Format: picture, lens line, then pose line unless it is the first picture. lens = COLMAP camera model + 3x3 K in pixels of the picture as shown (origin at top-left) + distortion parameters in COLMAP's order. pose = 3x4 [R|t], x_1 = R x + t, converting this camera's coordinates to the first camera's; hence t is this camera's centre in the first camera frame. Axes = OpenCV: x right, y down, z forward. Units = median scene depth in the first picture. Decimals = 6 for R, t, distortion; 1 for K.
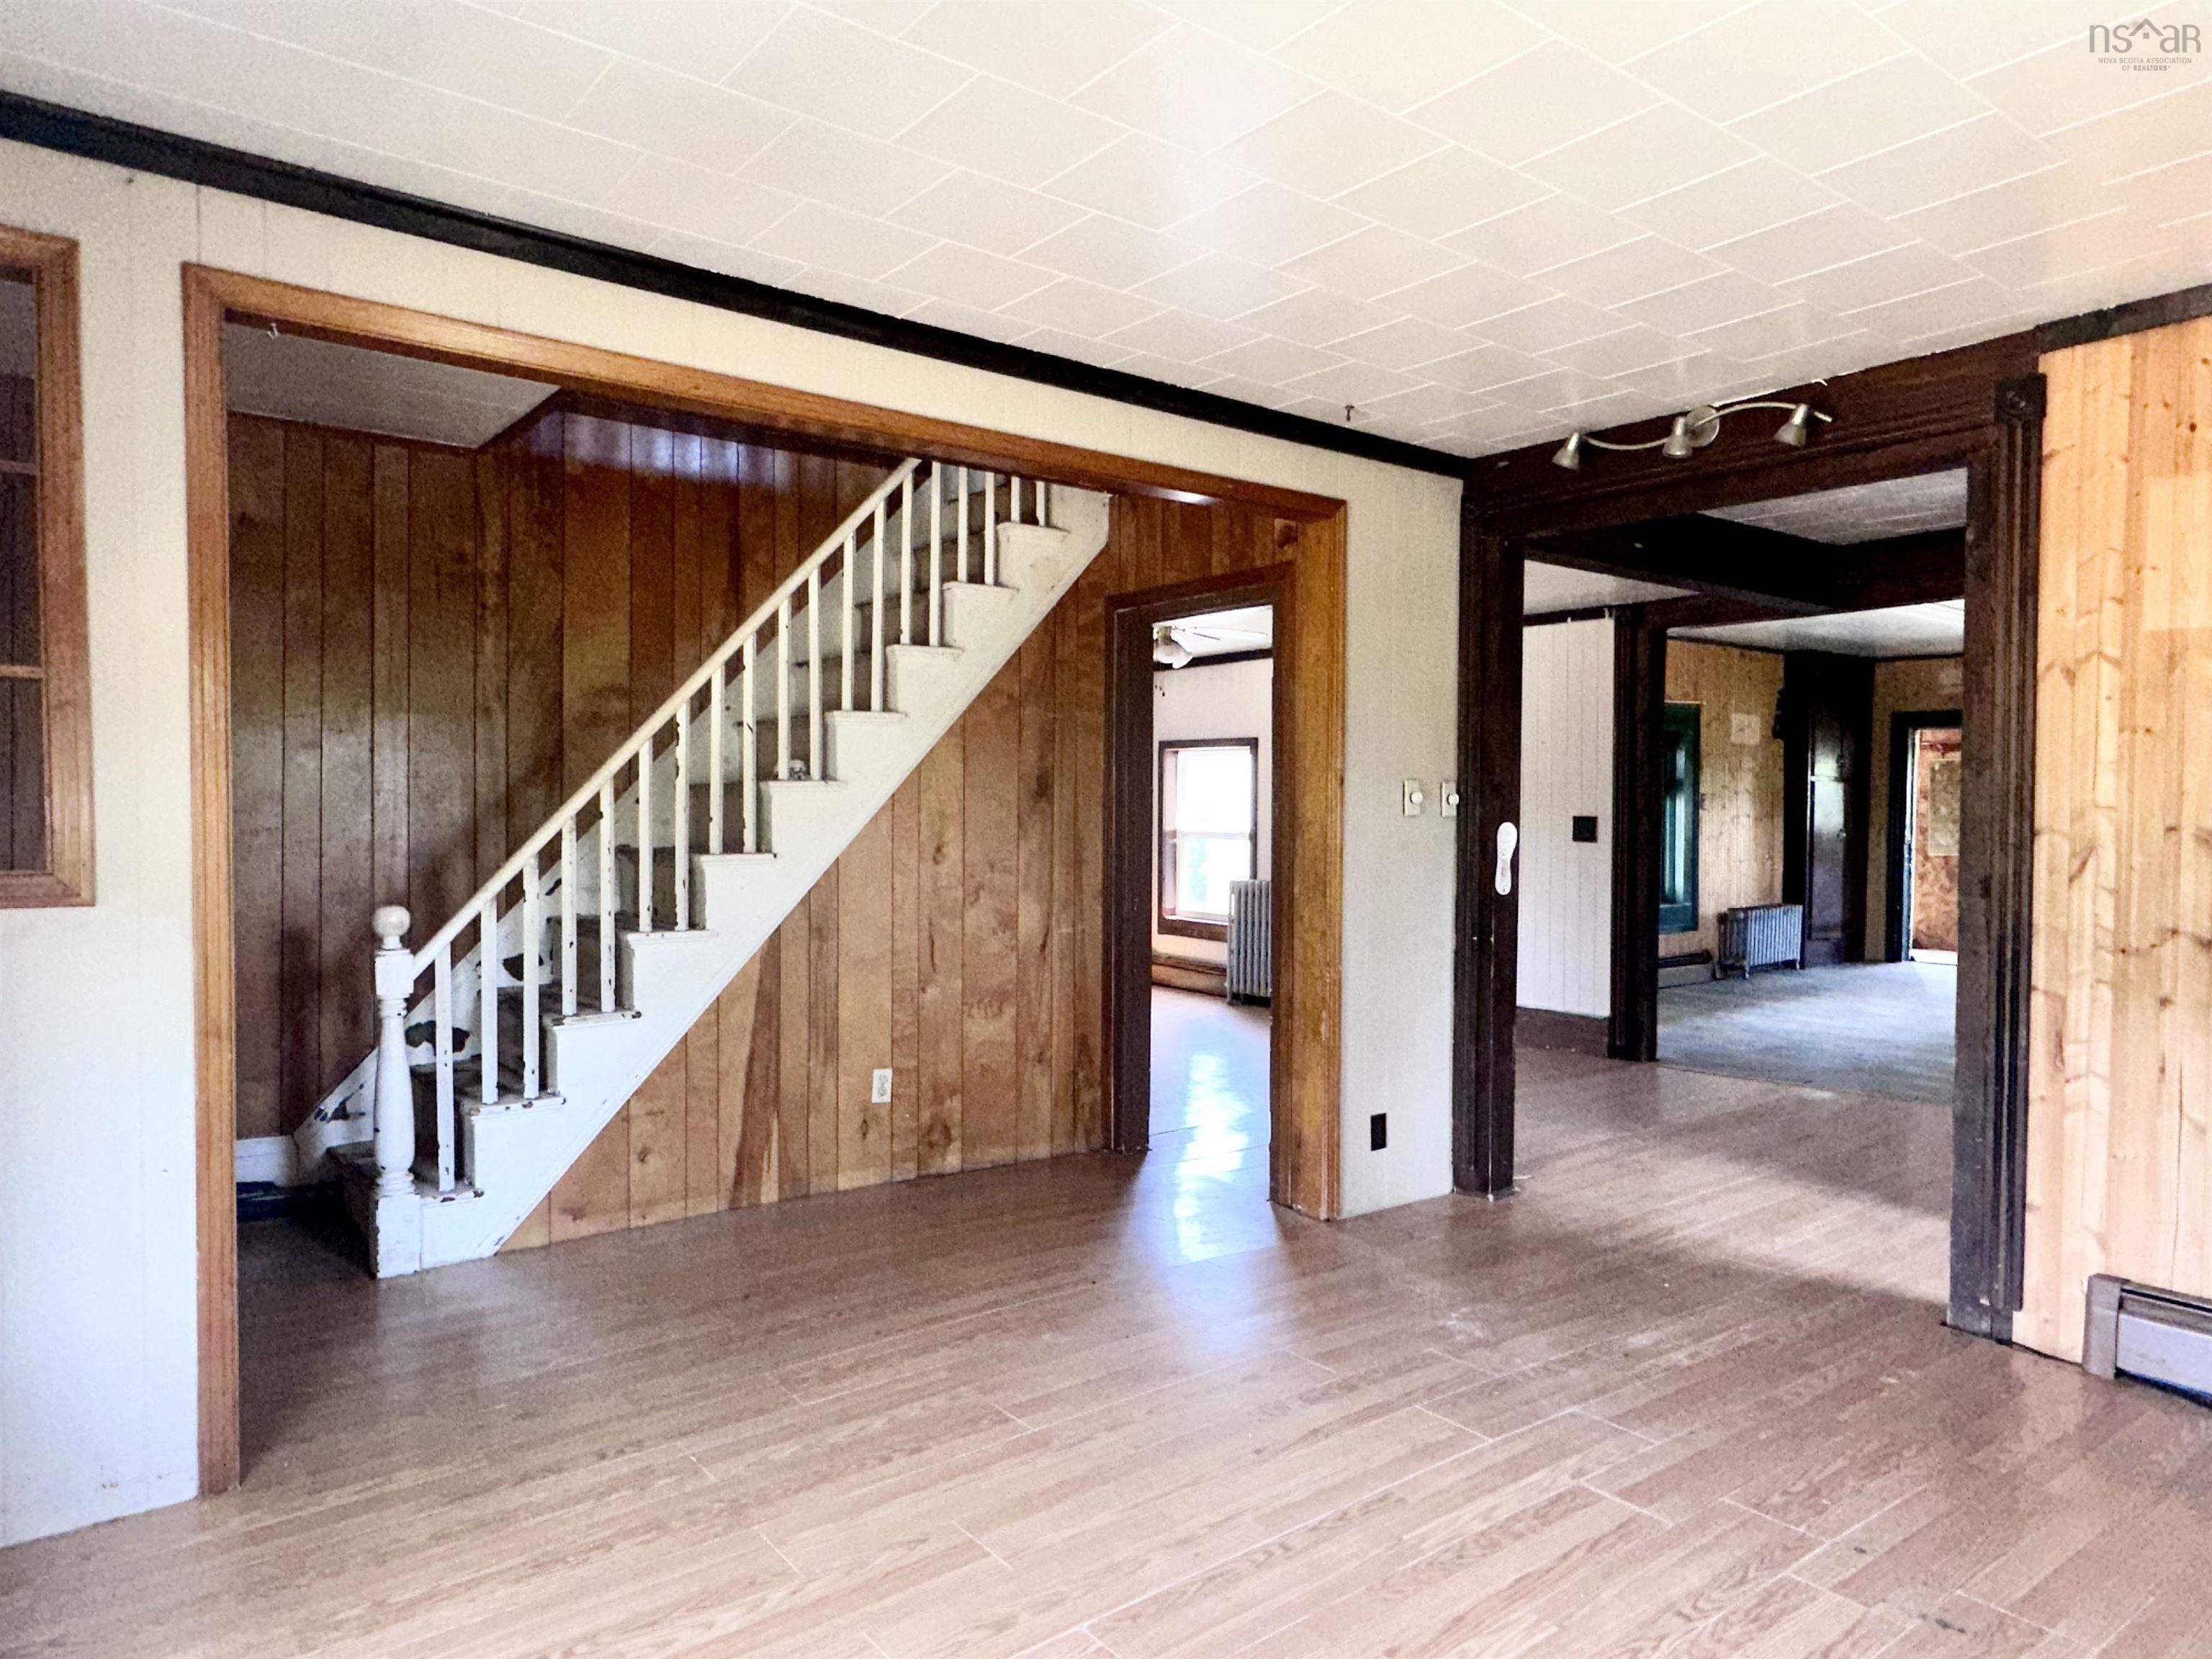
lens RADIAL K [[1406.5, 0, 1098.4], [0, 1406.5, 830.0], [0, 0, 1]] dist [-0.007698, 0.000210]
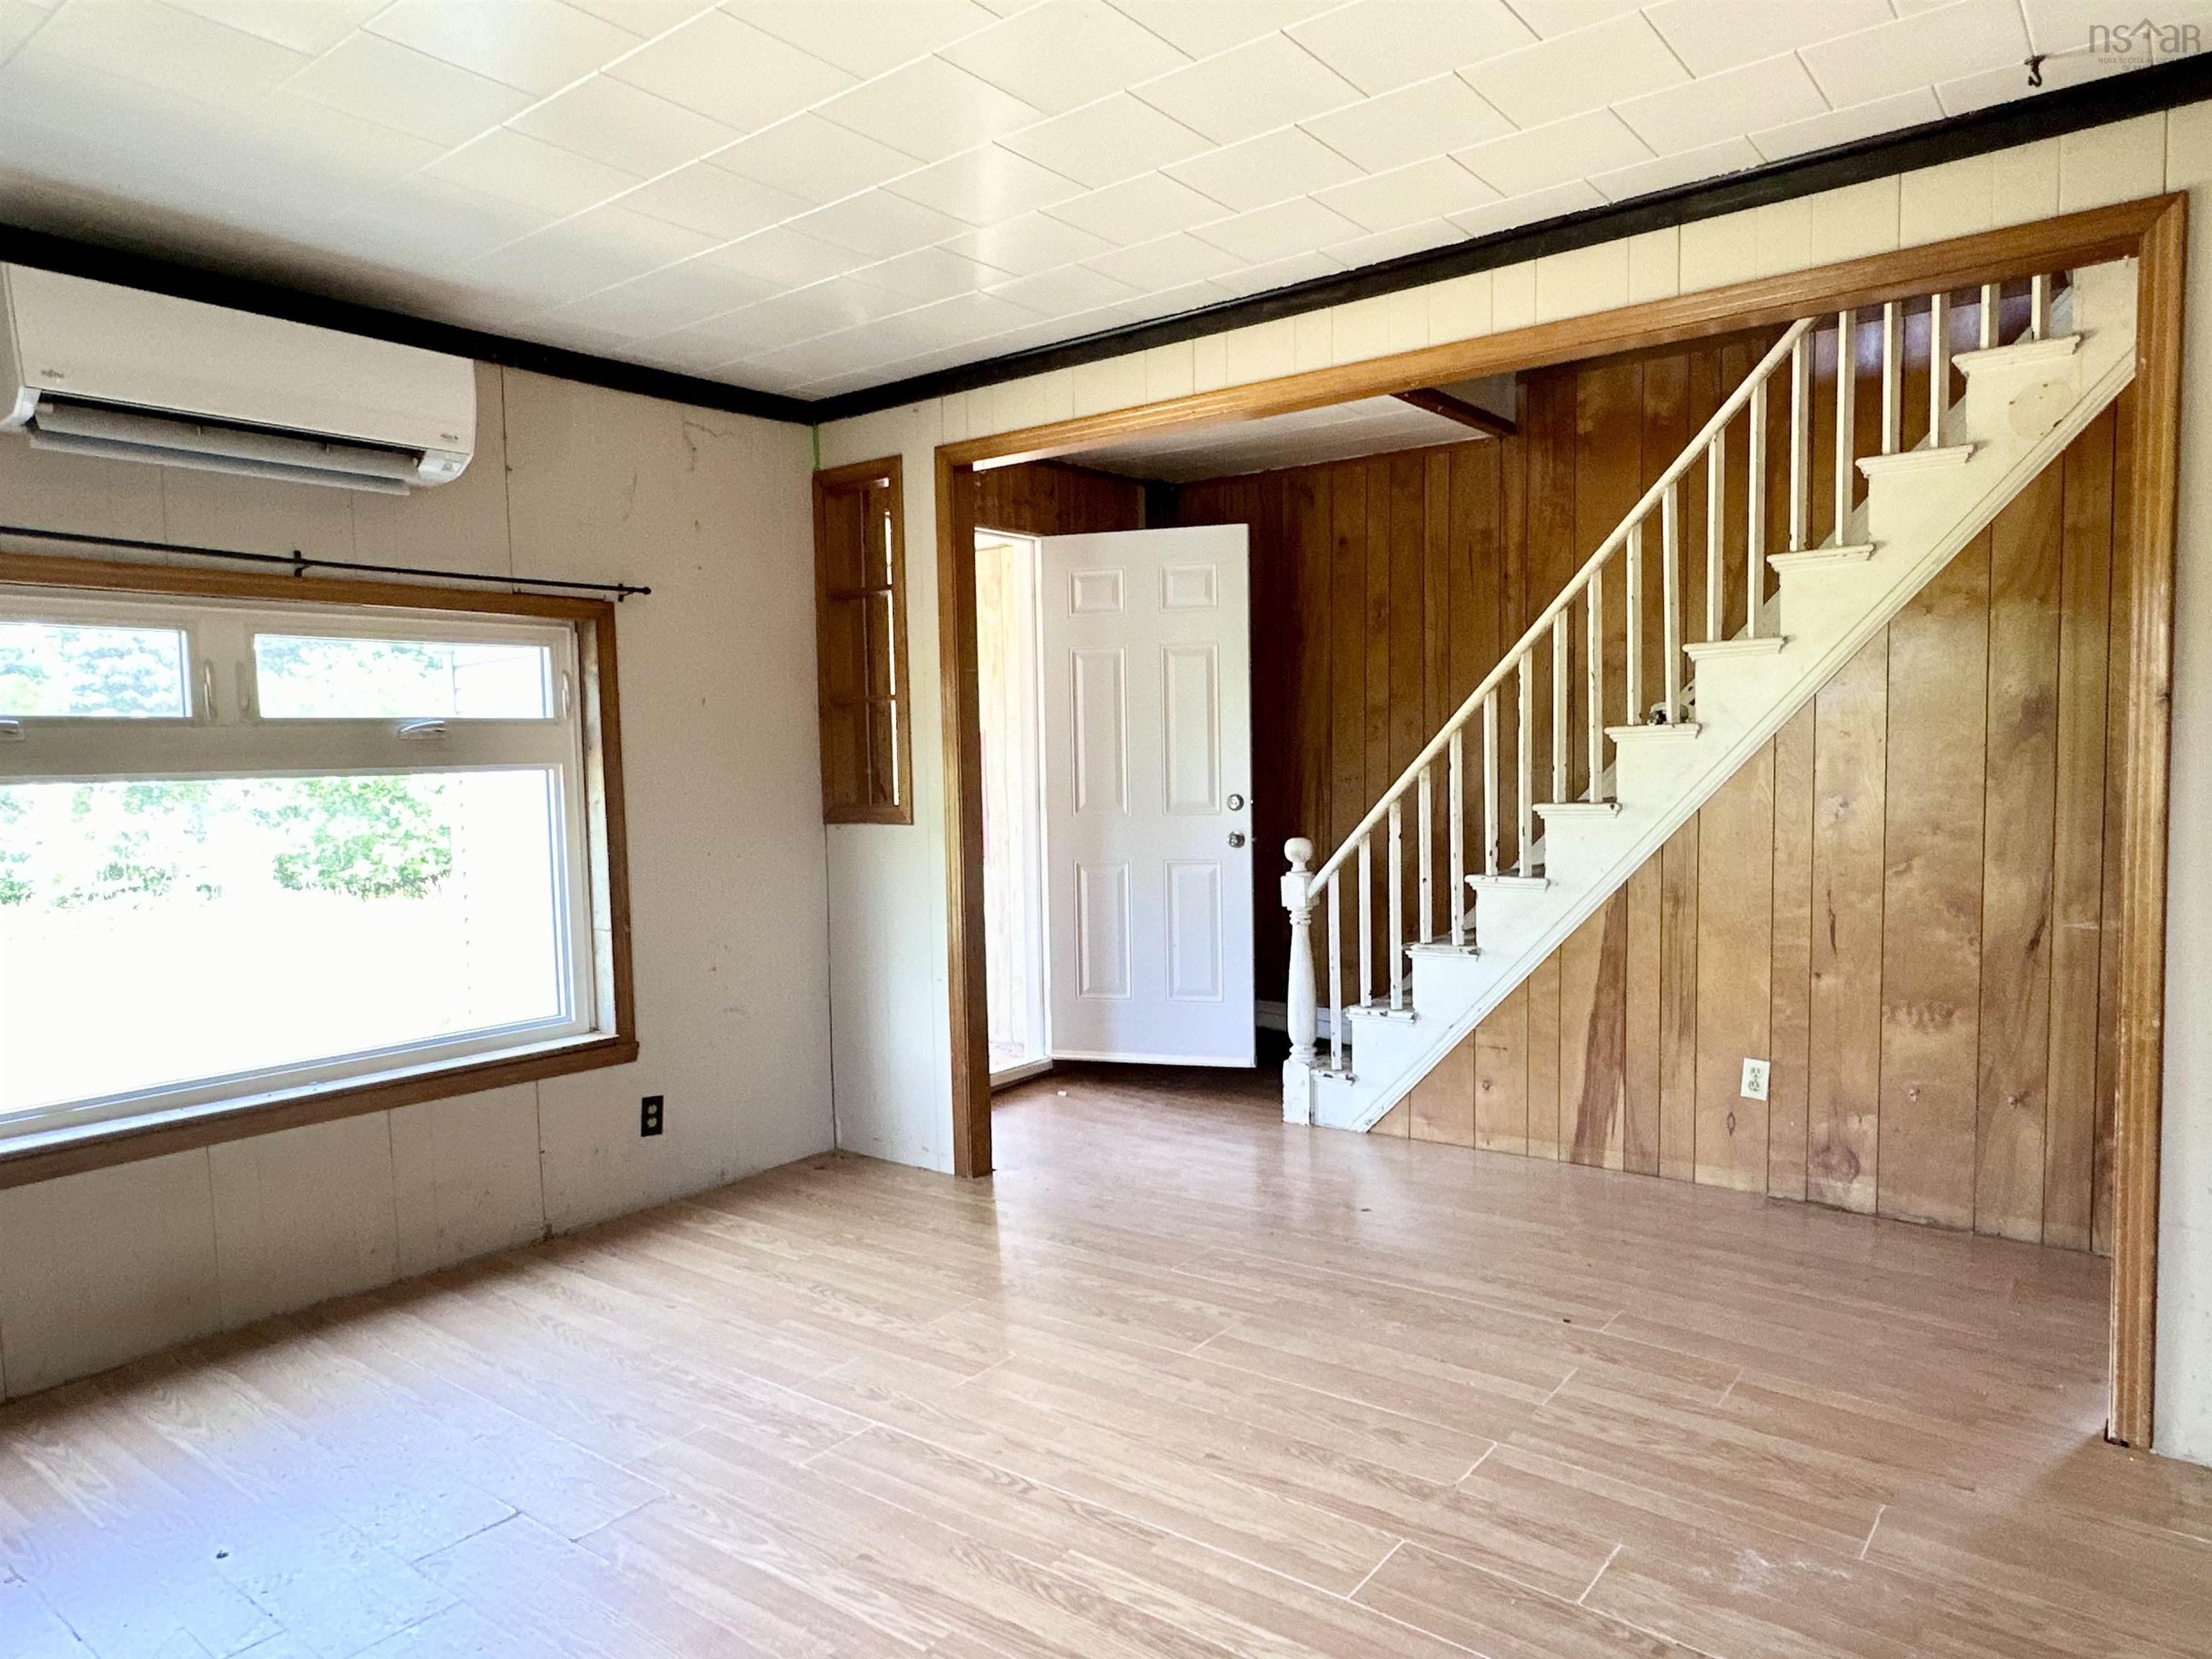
lens RADIAL K [[1406.5, 0, 1097.1], [0, 1406.5, 835.9], [0, 0, 1]] dist [-0.007698, 0.000210]
pose [[0.253189, 0.041417, -0.966530, 0.567313], [0.006124, 0.998995, 0.044412, -0.005633], [0.967398, -0.017163, 0.252680, 0.406034]]
